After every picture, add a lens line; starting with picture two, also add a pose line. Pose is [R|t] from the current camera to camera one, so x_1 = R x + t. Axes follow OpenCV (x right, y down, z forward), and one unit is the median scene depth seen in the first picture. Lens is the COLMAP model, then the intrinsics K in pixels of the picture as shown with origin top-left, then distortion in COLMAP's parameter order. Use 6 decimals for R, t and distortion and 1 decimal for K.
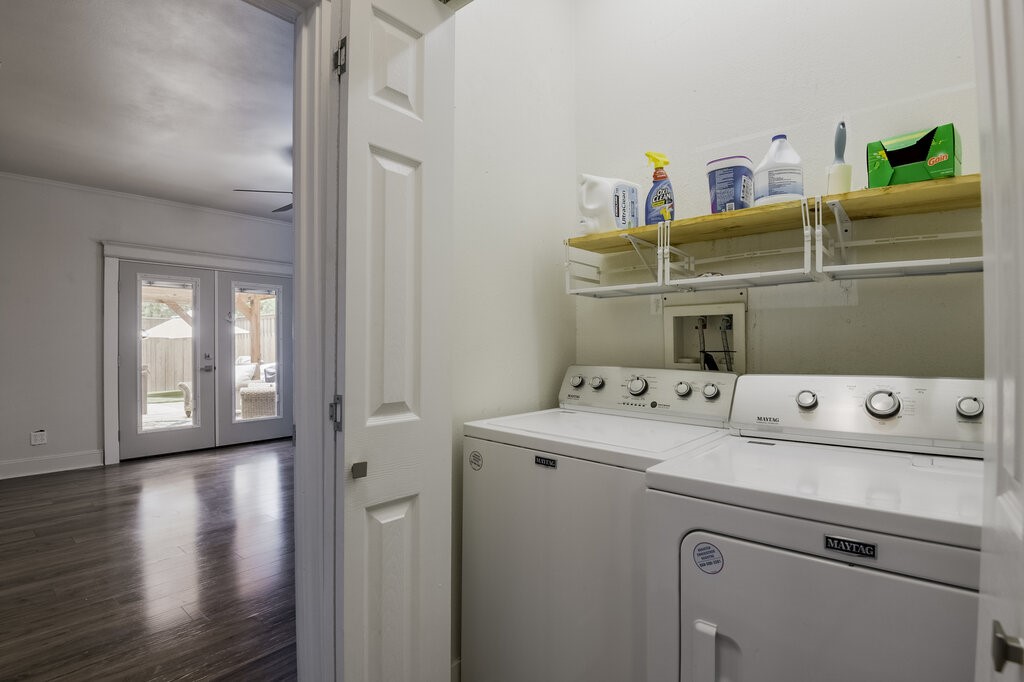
lens RADIAL K [[503.0, 0, 512.0], [0, 503.0, 341.0], [0, 0, 1]] dist [-0.002629, -0.020045]
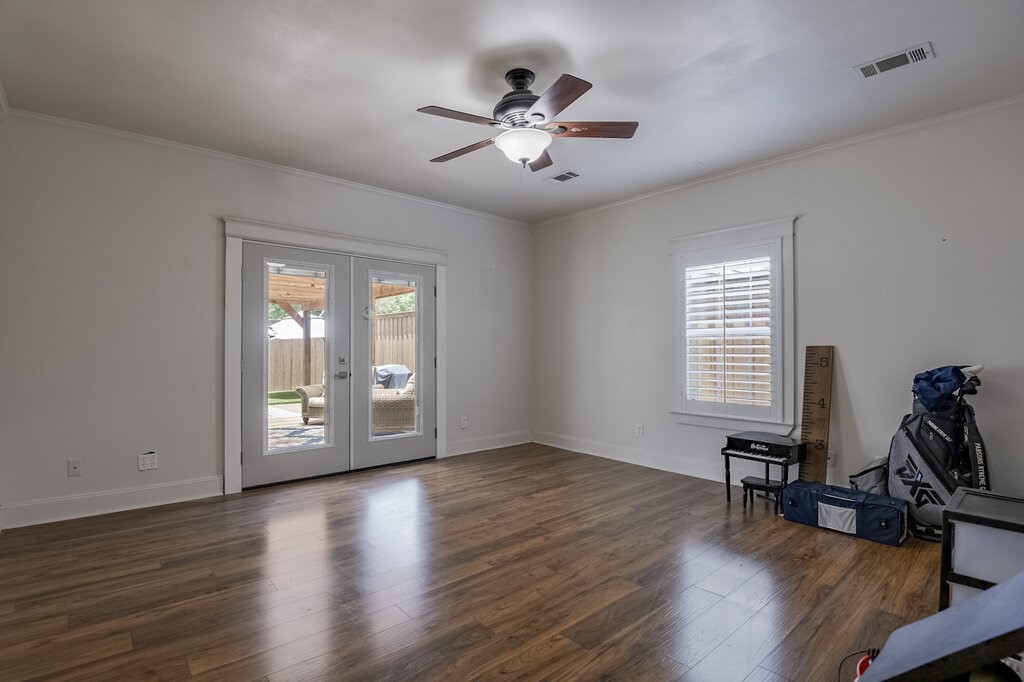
lens RADIAL K [[495.1, 0, 536.9], [0, 495.1, 342.8], [0, 0, 1]] dist [0.000087, -0.028838]
pose [[0.993767, 0.004653, -0.111376, -0.209548], [-0.004825, 0.999988, -0.001280, 0.001448], [0.111369, 0.001810, 0.993777, 0.240529]]
